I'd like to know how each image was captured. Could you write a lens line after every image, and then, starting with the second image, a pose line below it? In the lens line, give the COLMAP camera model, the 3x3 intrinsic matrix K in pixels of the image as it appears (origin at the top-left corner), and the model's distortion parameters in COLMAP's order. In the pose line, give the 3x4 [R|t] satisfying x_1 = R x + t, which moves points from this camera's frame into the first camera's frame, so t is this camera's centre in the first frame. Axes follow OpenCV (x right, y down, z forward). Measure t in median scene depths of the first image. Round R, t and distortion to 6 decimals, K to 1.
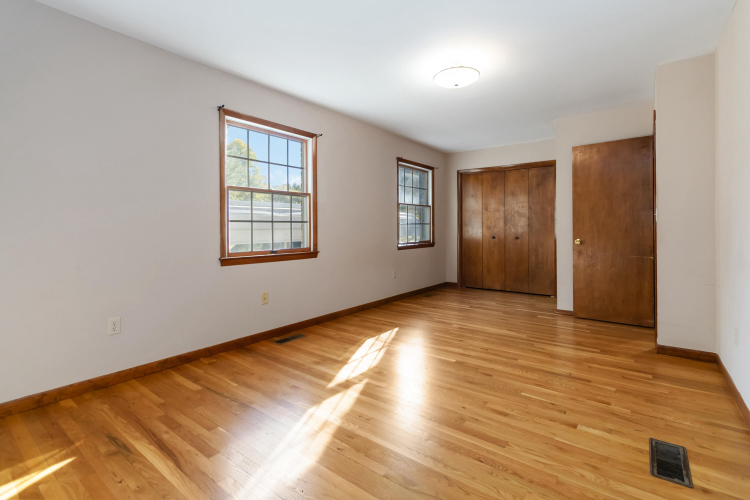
lens RADIAL K [[349.5, 0, 376.1], [0, 349.5, 232.2], [0, 0, 1]] dist [0.000841, 0.000352]
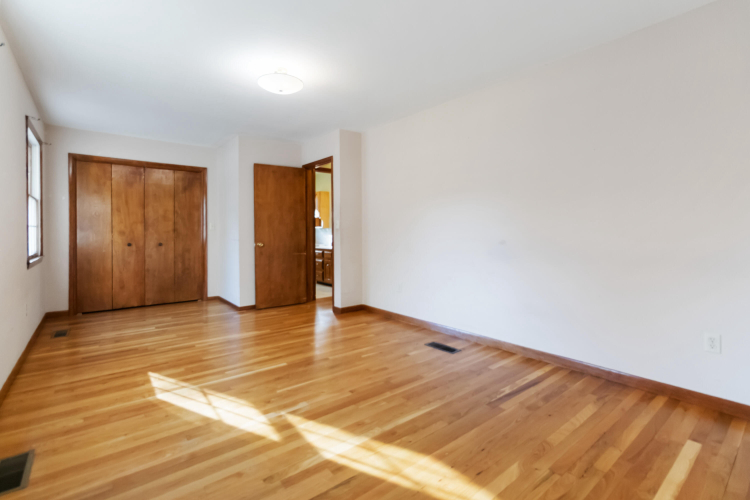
lens RADIAL K [[347.8, 0, 371.9], [0, 347.8, 234.4], [0, 0, 1]] dist [-0.002979, -0.000301]
pose [[0.241538, -0.001686, 0.970390, -0.595761], [0.012821, 0.999917, -0.001454, -0.001288], [-0.970307, 0.012792, 0.241539, 0.442552]]
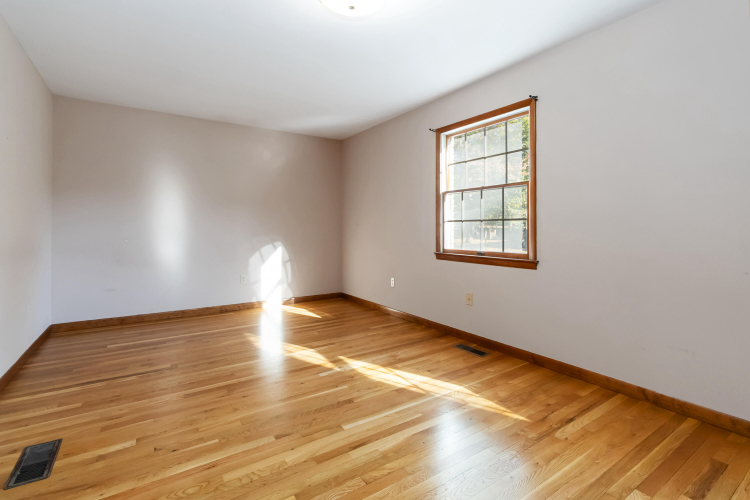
lens RADIAL K [[353.0, 0, 375.2], [0, 353.0, 228.1], [0, 0, 1]] dist [0.000200, 0.000026]
pose [[-0.318496, 0.001412, -0.947923, 0.728521], [-0.010974, 0.999926, 0.005177, -0.013098], [0.947861, 0.012052, -0.318457, 1.094520]]
